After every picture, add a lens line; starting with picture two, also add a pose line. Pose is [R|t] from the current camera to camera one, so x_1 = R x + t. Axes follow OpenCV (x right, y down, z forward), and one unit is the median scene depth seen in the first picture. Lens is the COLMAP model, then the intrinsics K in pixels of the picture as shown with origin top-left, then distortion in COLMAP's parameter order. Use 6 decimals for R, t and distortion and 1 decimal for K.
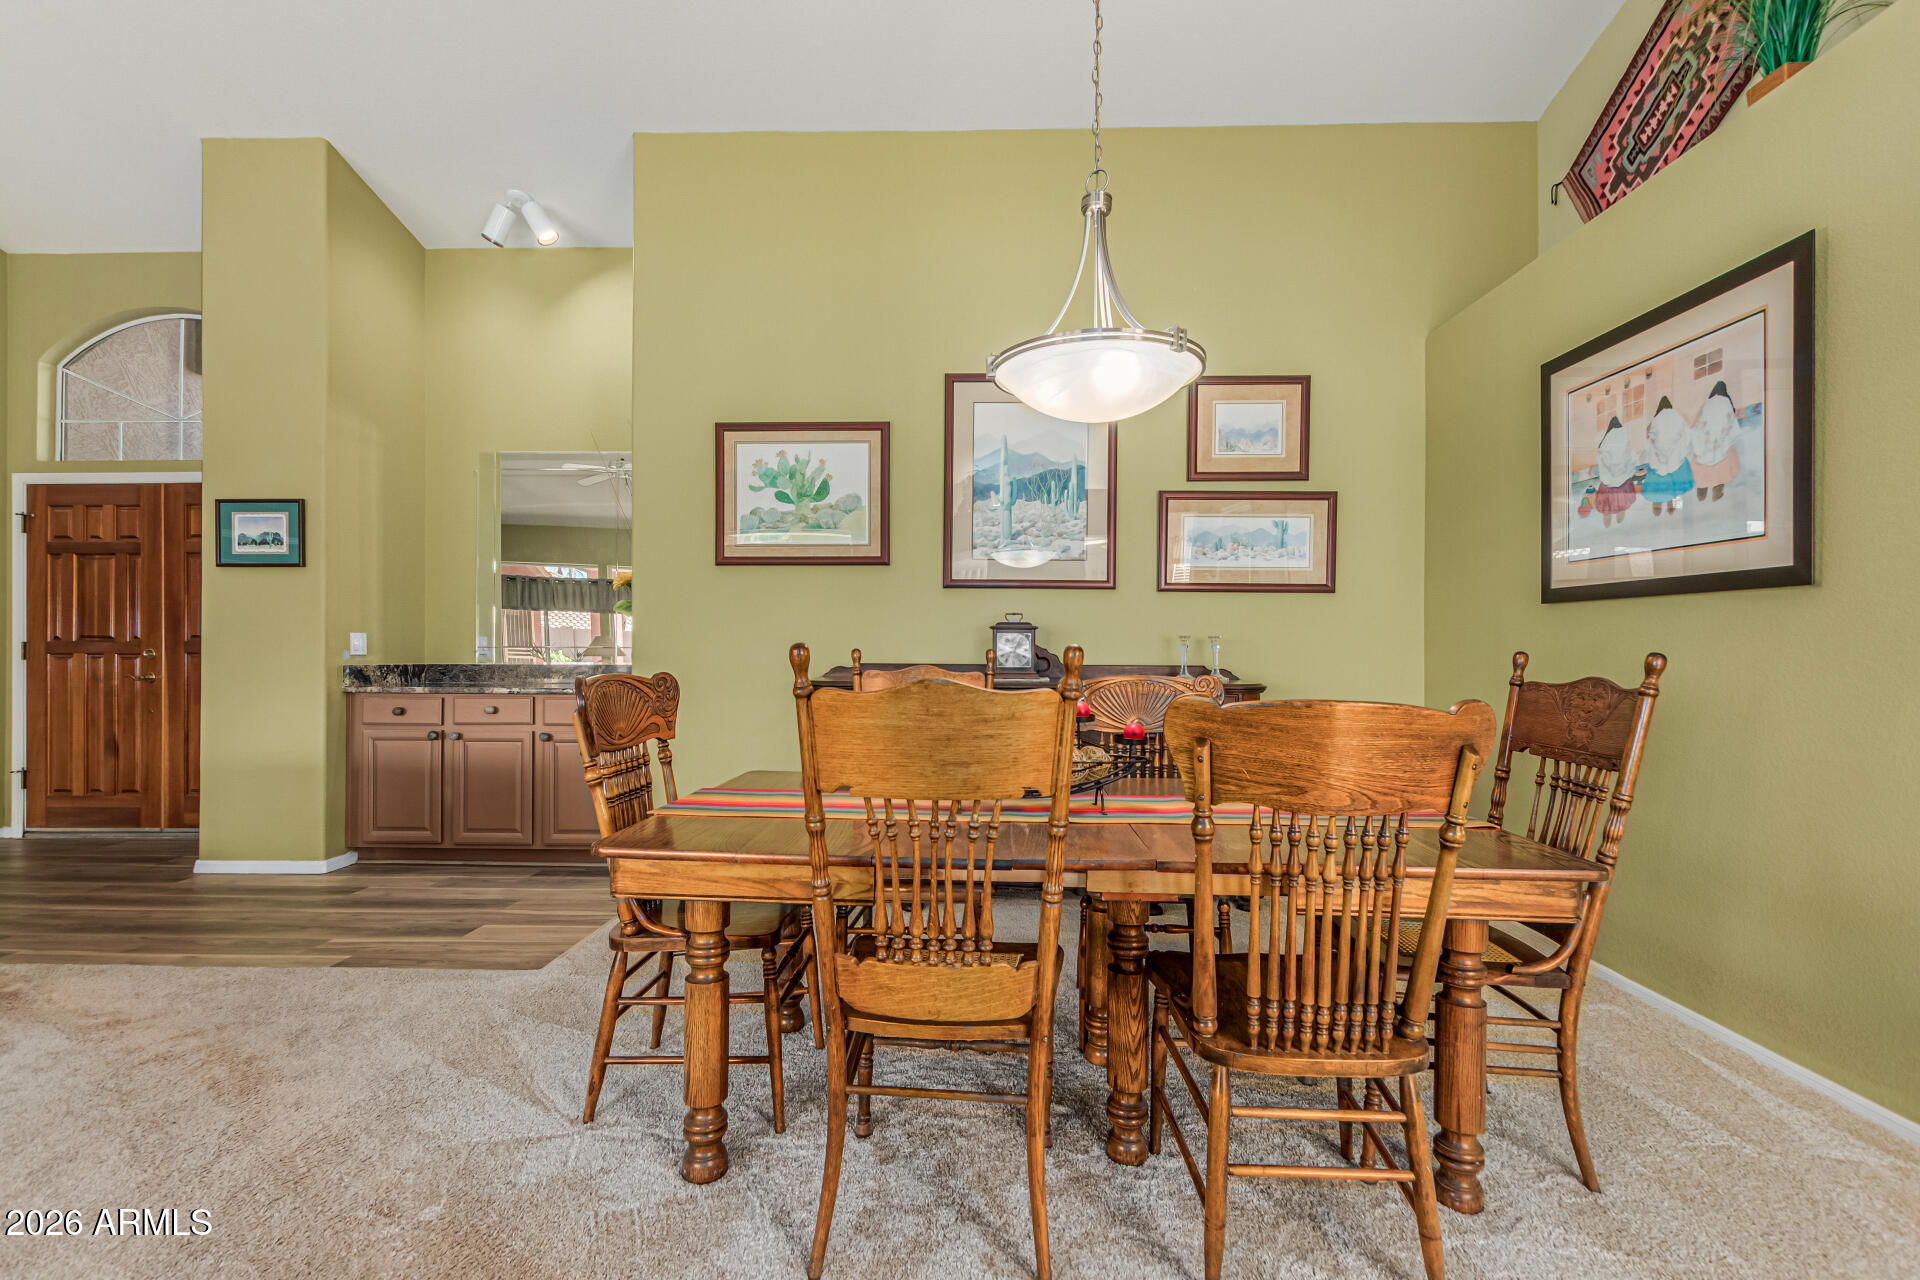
lens RADIAL K [[882.1, 0, 949.8], [0, 882.1, 651.6], [0, 0, 1]] dist [0.008855, -0.003720]
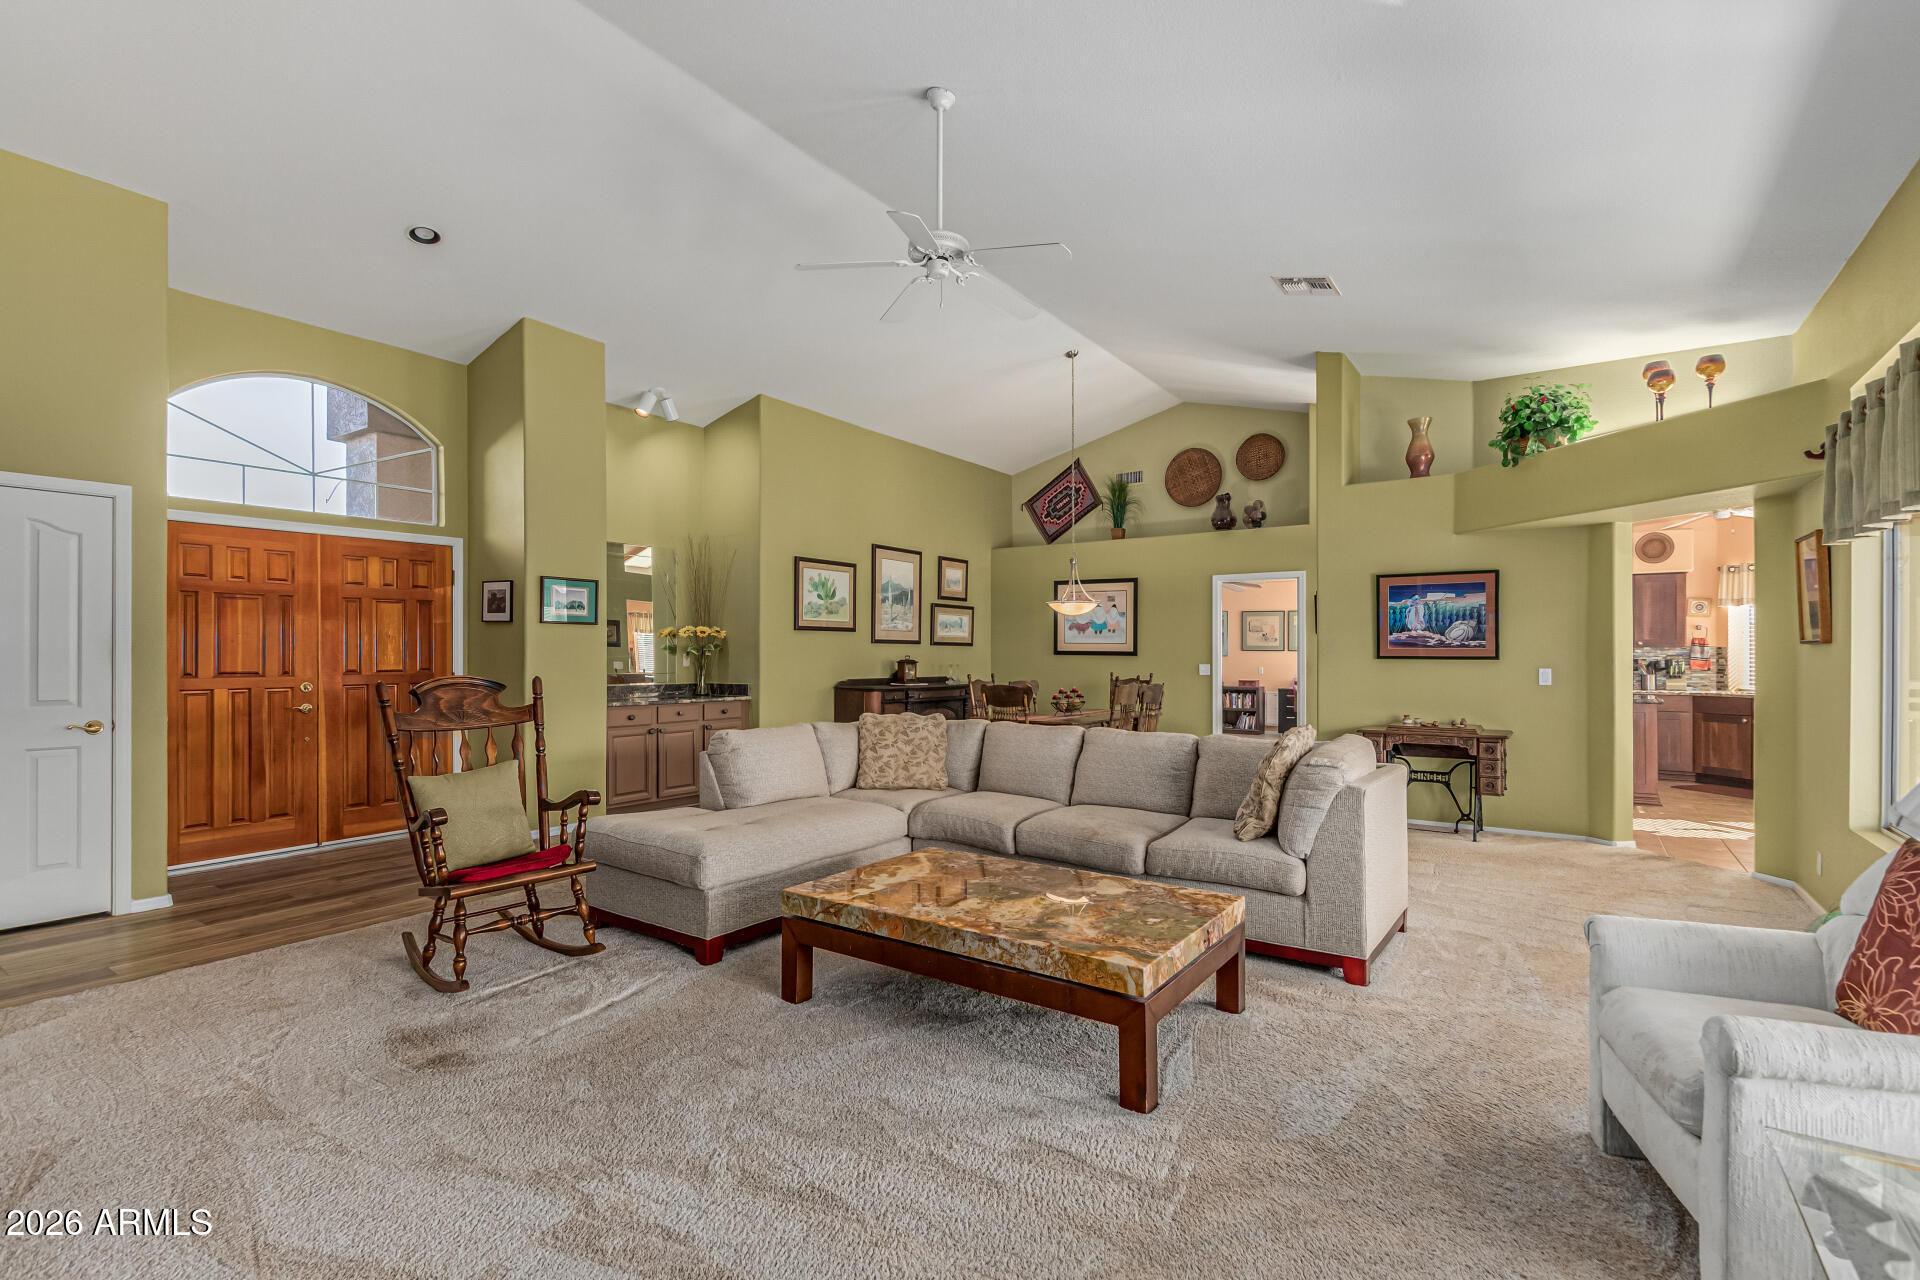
lens RADIAL K [[882.1, 0, 948.0], [0, 882.1, 655.0], [0, 0, 1]] dist [0.008855, -0.003720]
pose [[0.551125, -0.004390, 0.834411, -1.663219], [-0.000527, 0.999984, 0.005609, -0.052990], [-0.834423, -0.003531, 0.551114, -0.335485]]
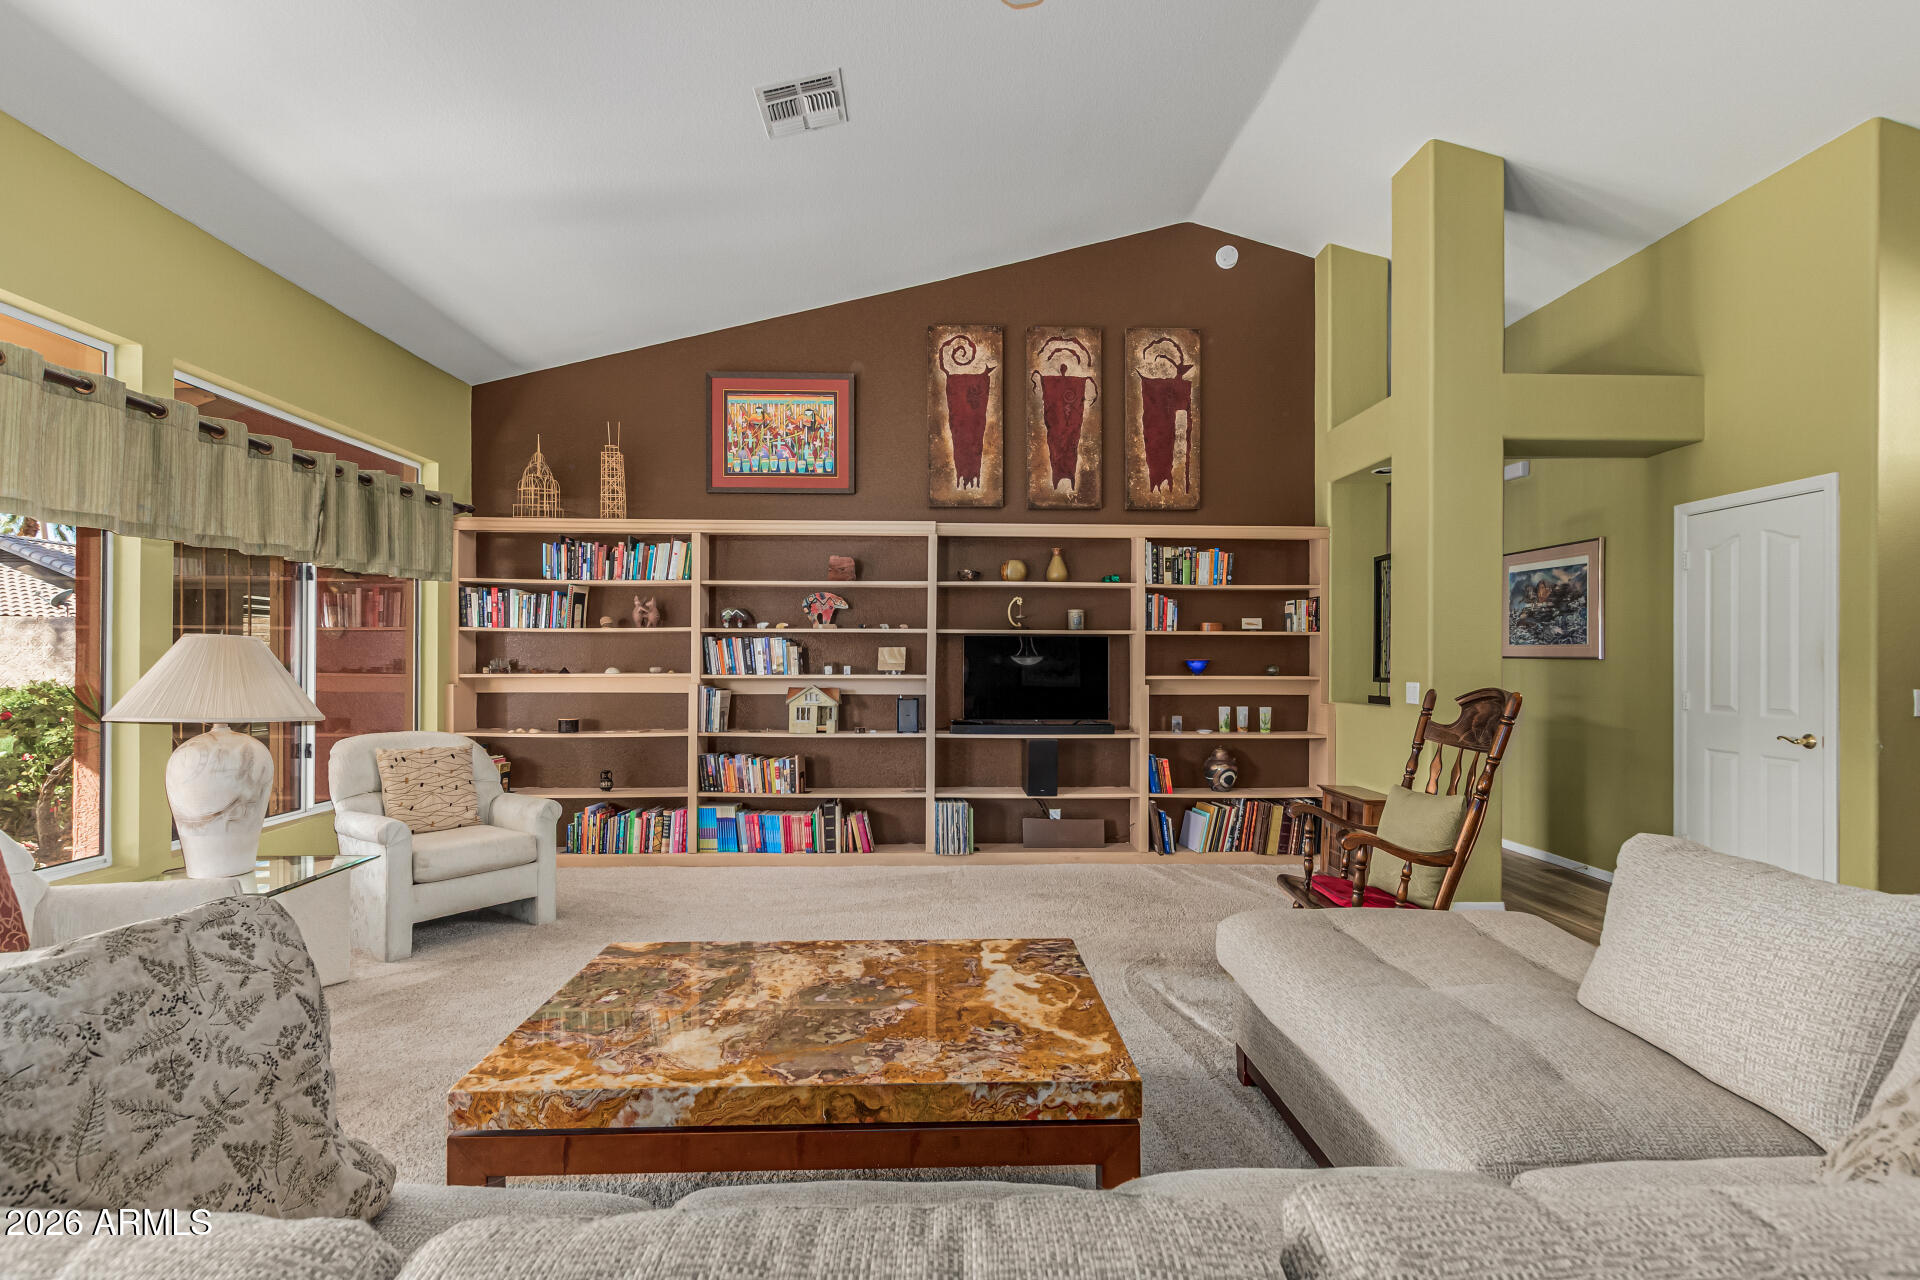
lens RADIAL K [[882.1, 0, 963.6], [0, 882.1, 655.6], [0, 0, 1]] dist [0.008855, -0.003720]
pose [[0.074122, -0.005520, -0.997234, -0.485867], [-0.001412, 0.999983, -0.005640, -0.048593], [0.997248, 0.001826, 0.074113, 0.070802]]
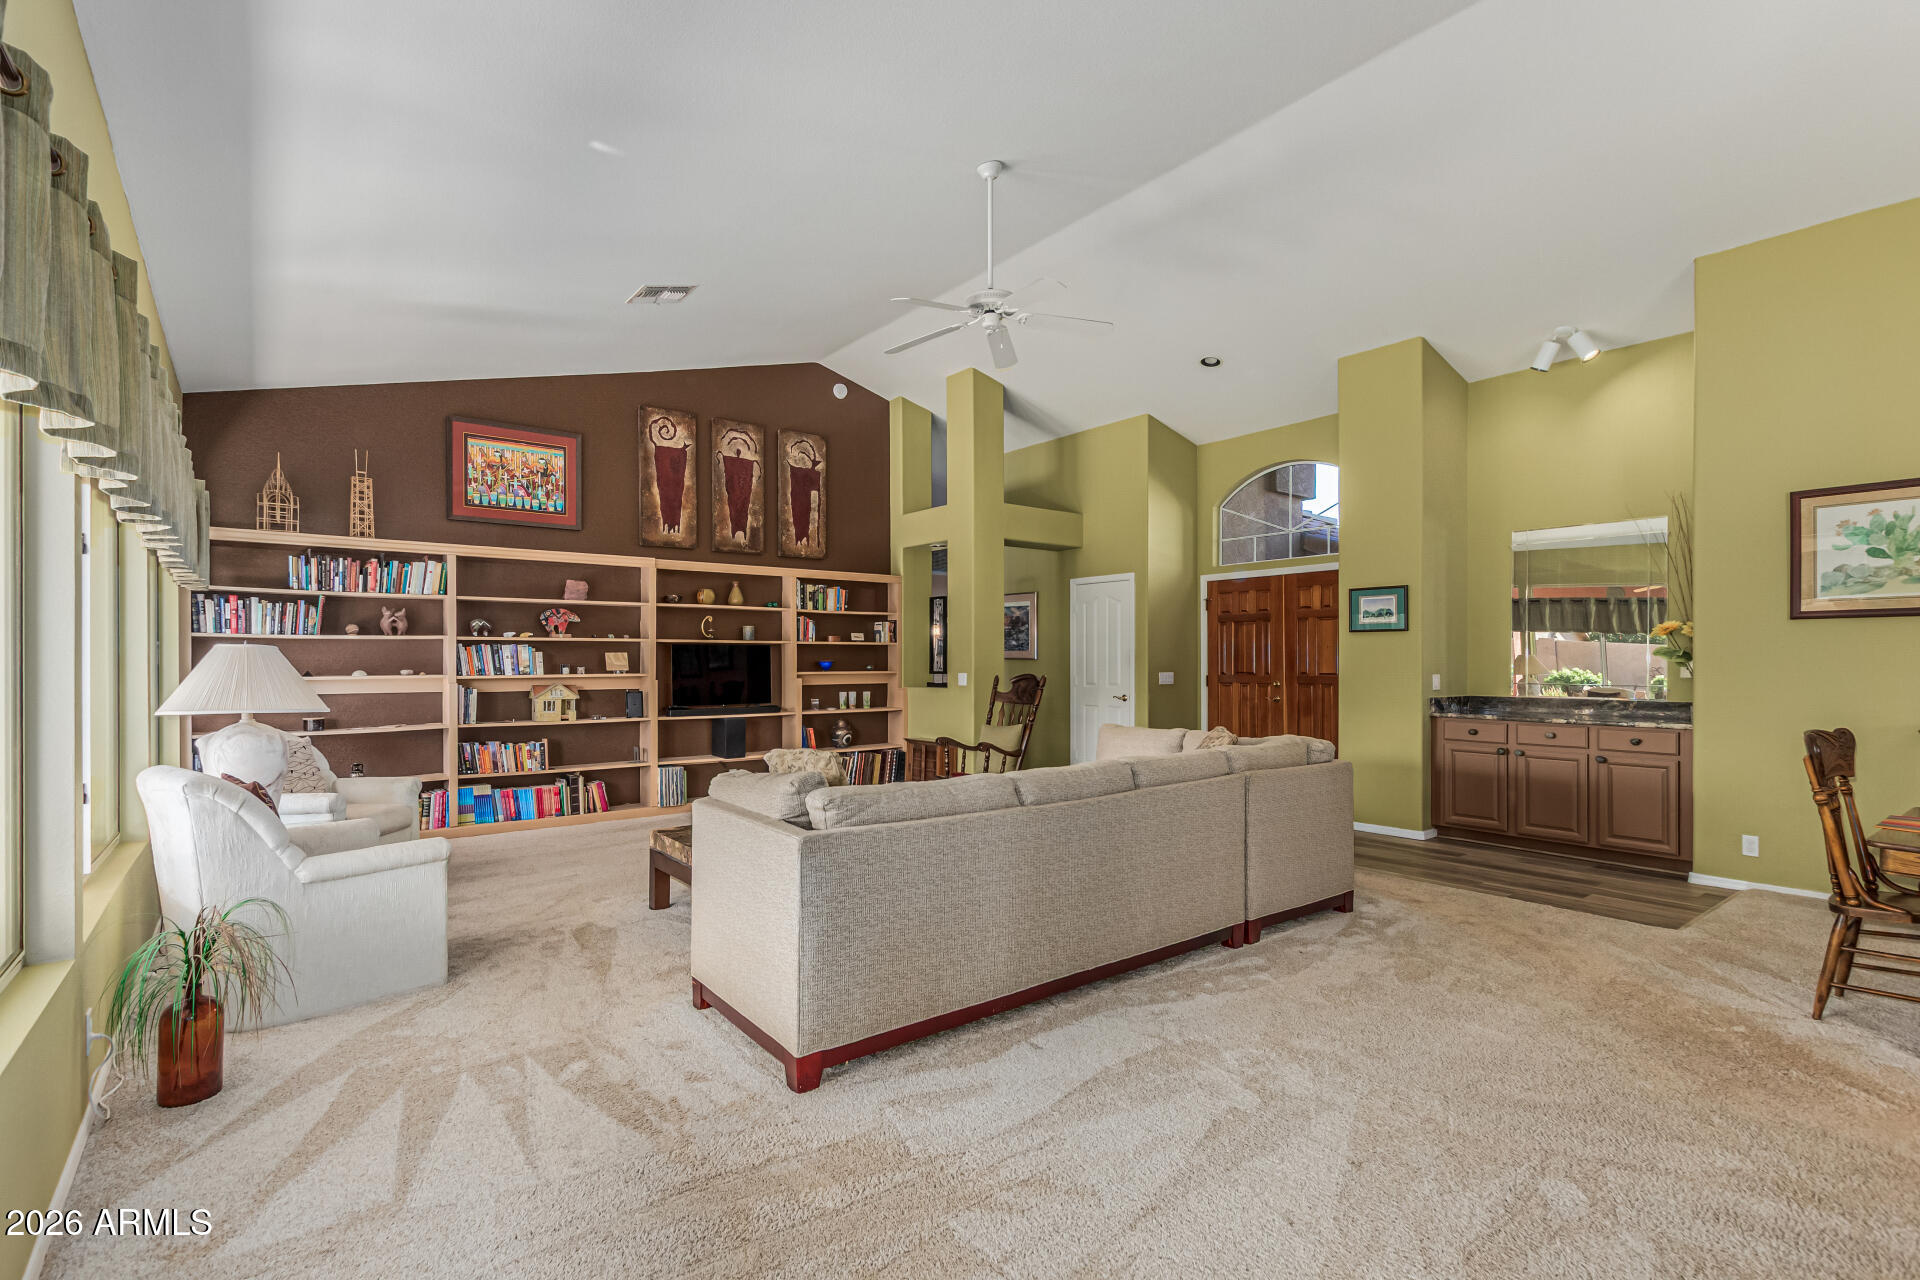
lens RADIAL K [[882.1, 0, 962.1], [0, 882.1, 662.8], [0, 0, 1]] dist [0.008855, -0.003720]
pose [[0.647411, -0.001707, -0.762139, -0.086628], [0.004579, 0.999988, 0.001650, -0.048275], [0.762127, -0.004558, 0.647411, -0.522746]]
